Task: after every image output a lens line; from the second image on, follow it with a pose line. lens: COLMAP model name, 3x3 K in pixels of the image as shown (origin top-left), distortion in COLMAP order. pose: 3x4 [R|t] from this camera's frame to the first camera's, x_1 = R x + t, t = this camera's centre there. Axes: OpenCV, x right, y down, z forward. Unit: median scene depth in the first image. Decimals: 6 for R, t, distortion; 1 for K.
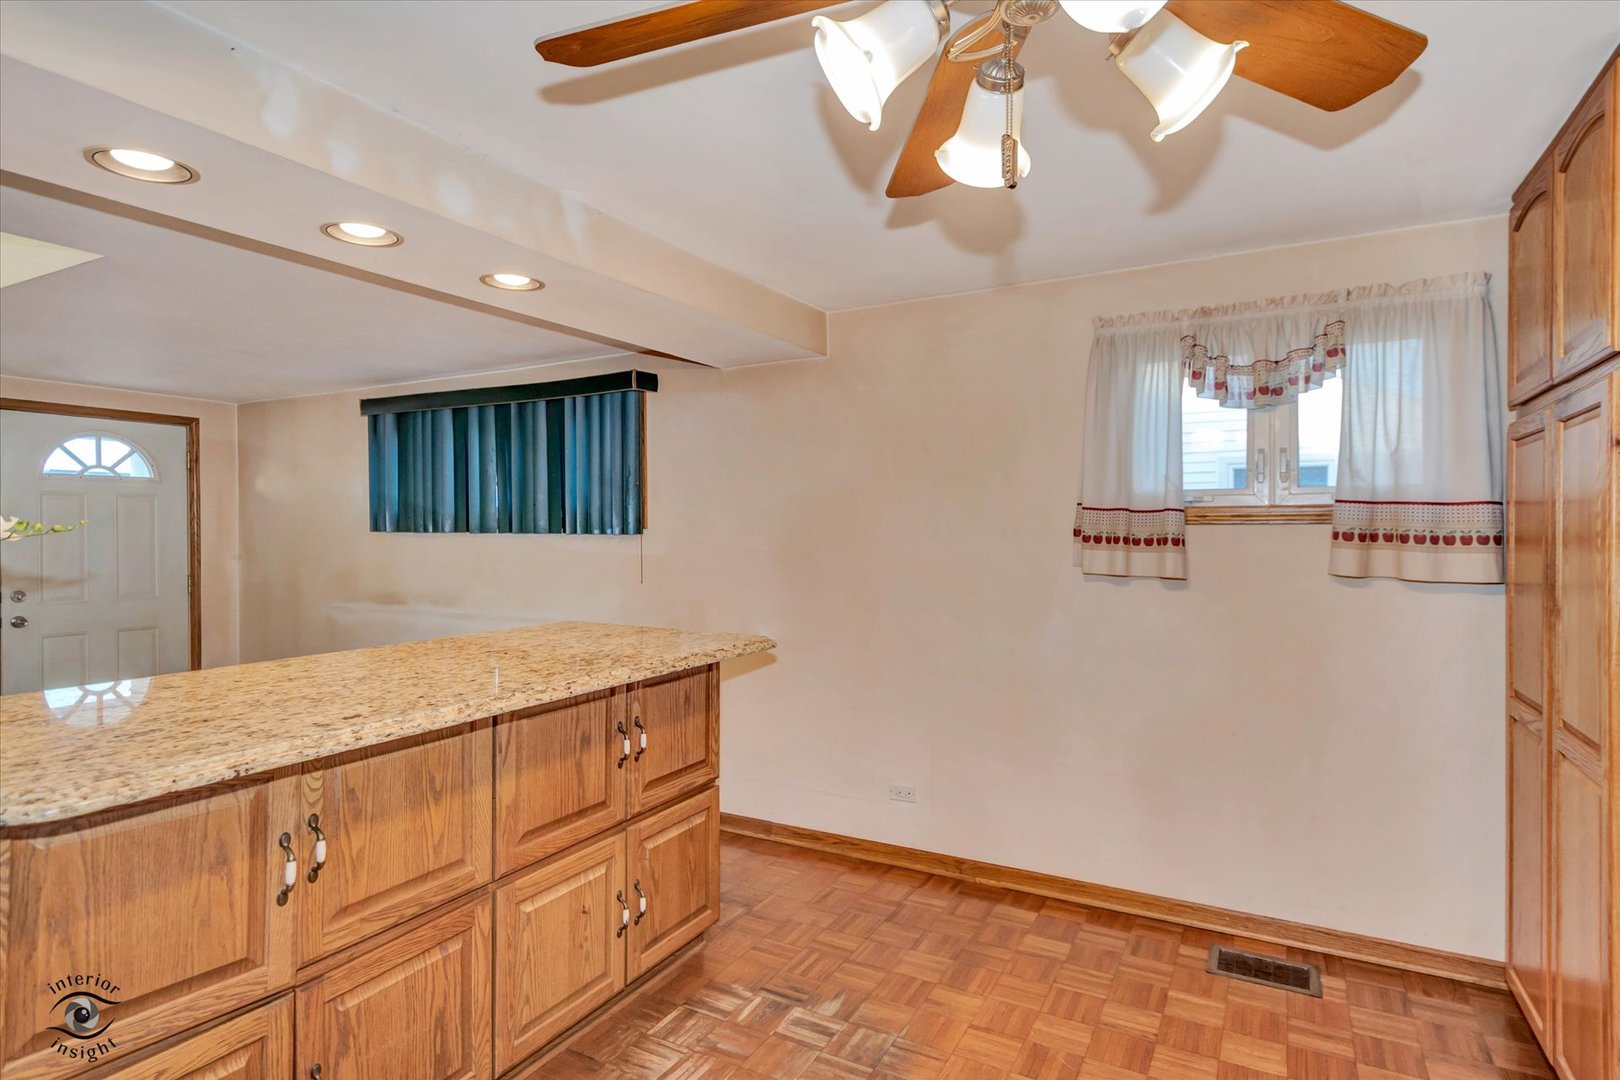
lens RADIAL K [[864.5, 0, 811.1], [0, 864.5, 535.0], [0, 0, 1]] dist [0.009408, -0.001553]
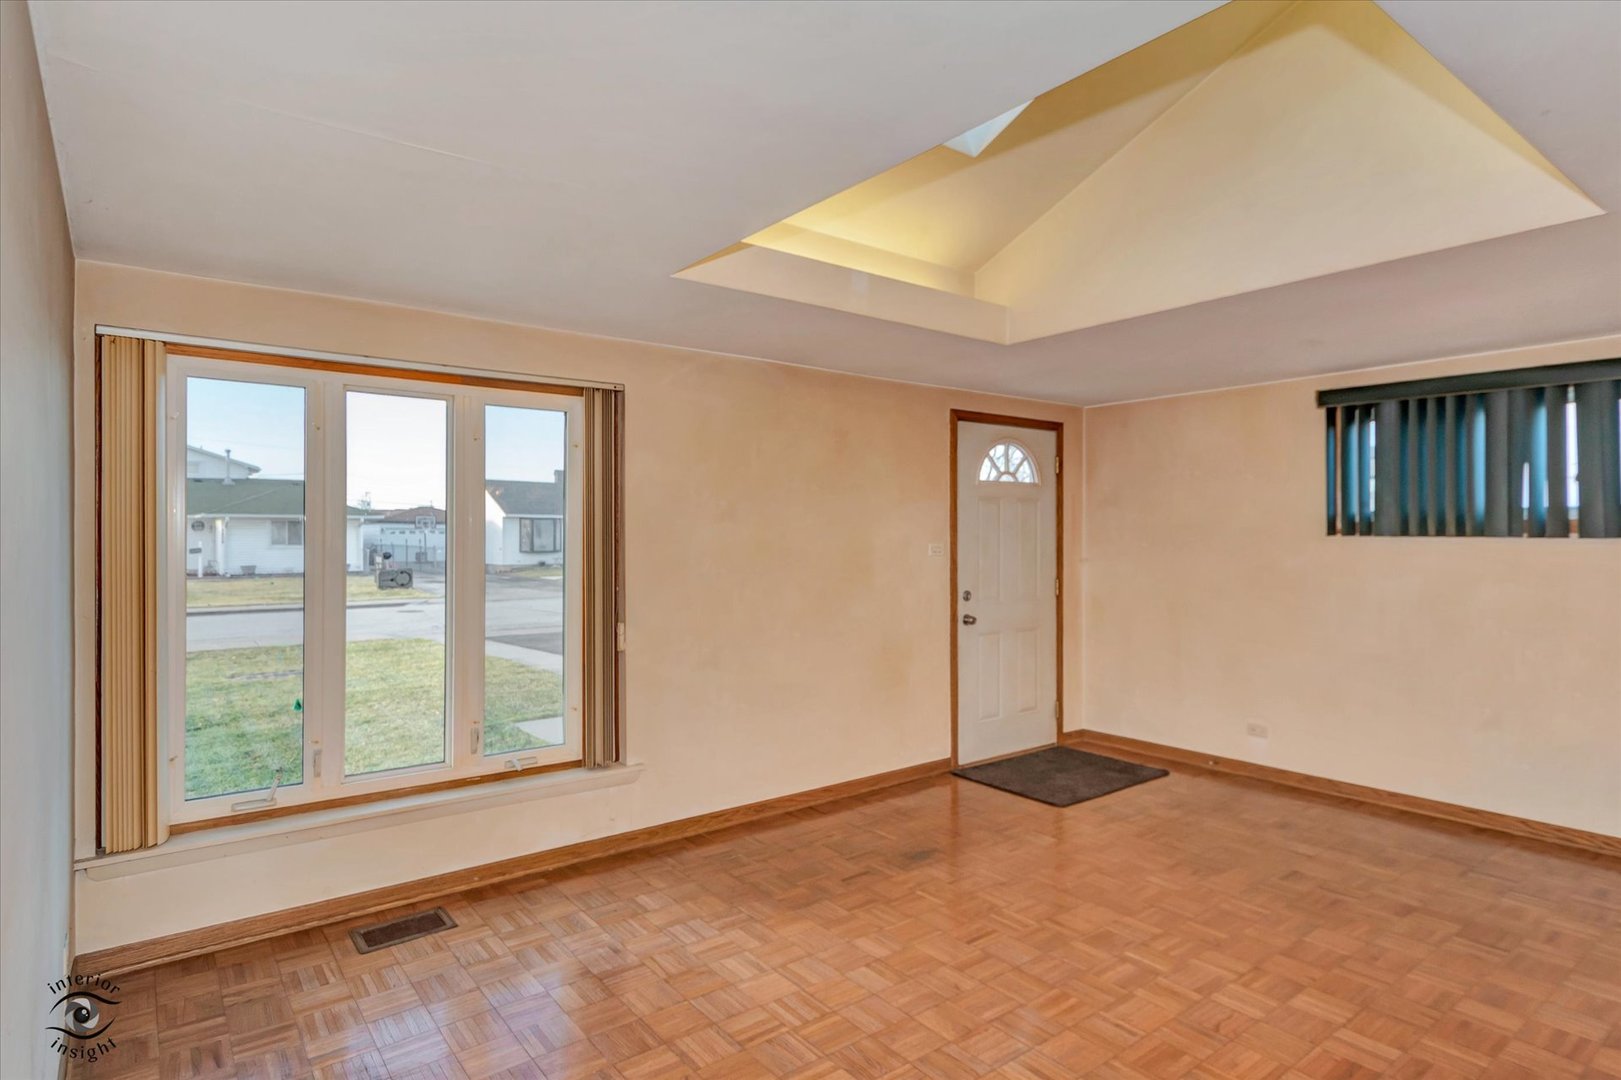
lens RADIAL K [[865.1, 0, 806.5], [0, 865.1, 535.8], [0, 0, 1]] dist [0.009408, -0.001553]
pose [[0.918699, 0.002007, -0.394953, -0.649010], [-0.003214, 0.999992, -0.002396, 0.000092], [0.394945, 0.003470, 0.918698, -0.048792]]
